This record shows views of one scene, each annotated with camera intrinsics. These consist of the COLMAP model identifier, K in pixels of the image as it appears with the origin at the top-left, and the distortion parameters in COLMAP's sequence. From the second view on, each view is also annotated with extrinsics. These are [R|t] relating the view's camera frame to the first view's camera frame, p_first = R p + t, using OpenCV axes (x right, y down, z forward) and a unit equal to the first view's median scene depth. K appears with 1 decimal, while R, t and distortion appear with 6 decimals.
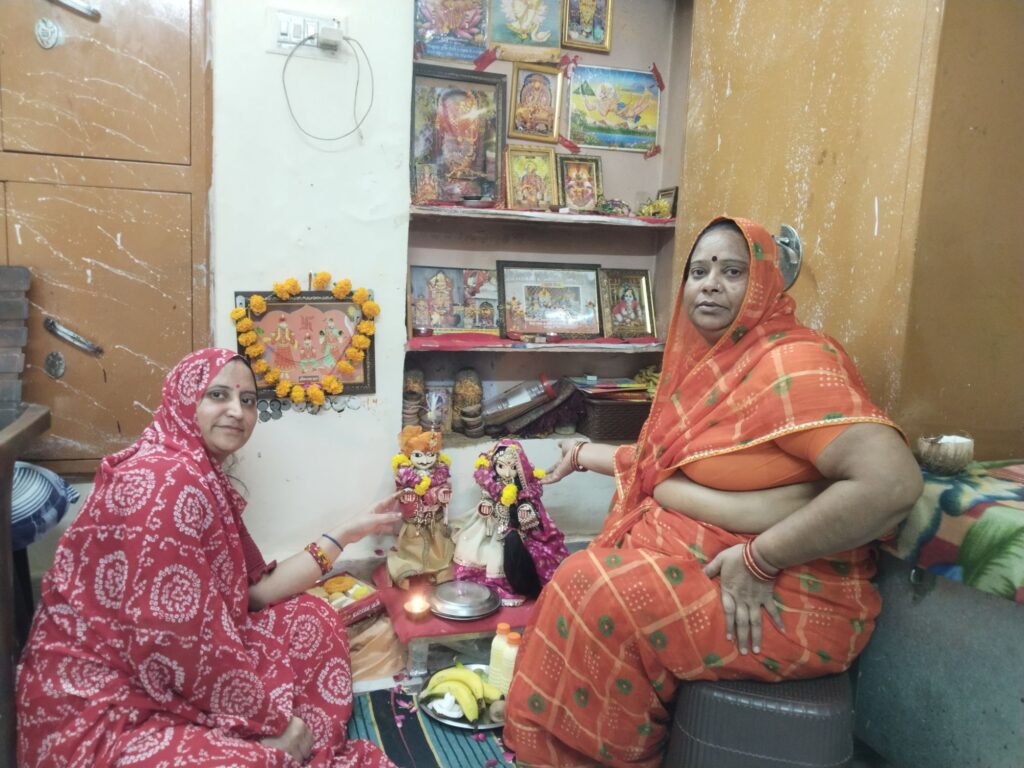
lens RADIAL K [[748.0, 0, 510.7], [0, 748.0, 386.1], [0, 0, 1]] dist [-0.000811, -0.000651]
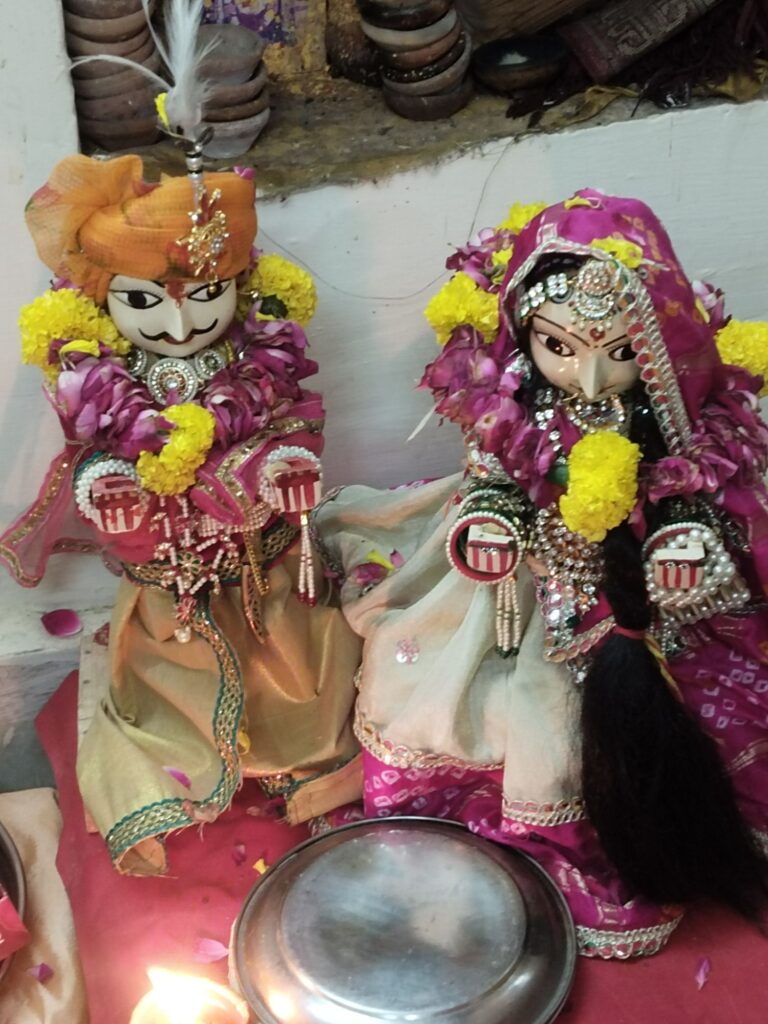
lens RADIAL K [[1894.8, 0, 386.6], [0, 1894.8, 512.0], [0, 0, 1]] dist [0.218950, 0.000000]
pose [[0.994345, -0.021234, -0.104051, -0.006187], [0.060792, 0.917193, 0.393778, -0.053011], [0.087073, -0.397877, 0.913298, 0.514461]]
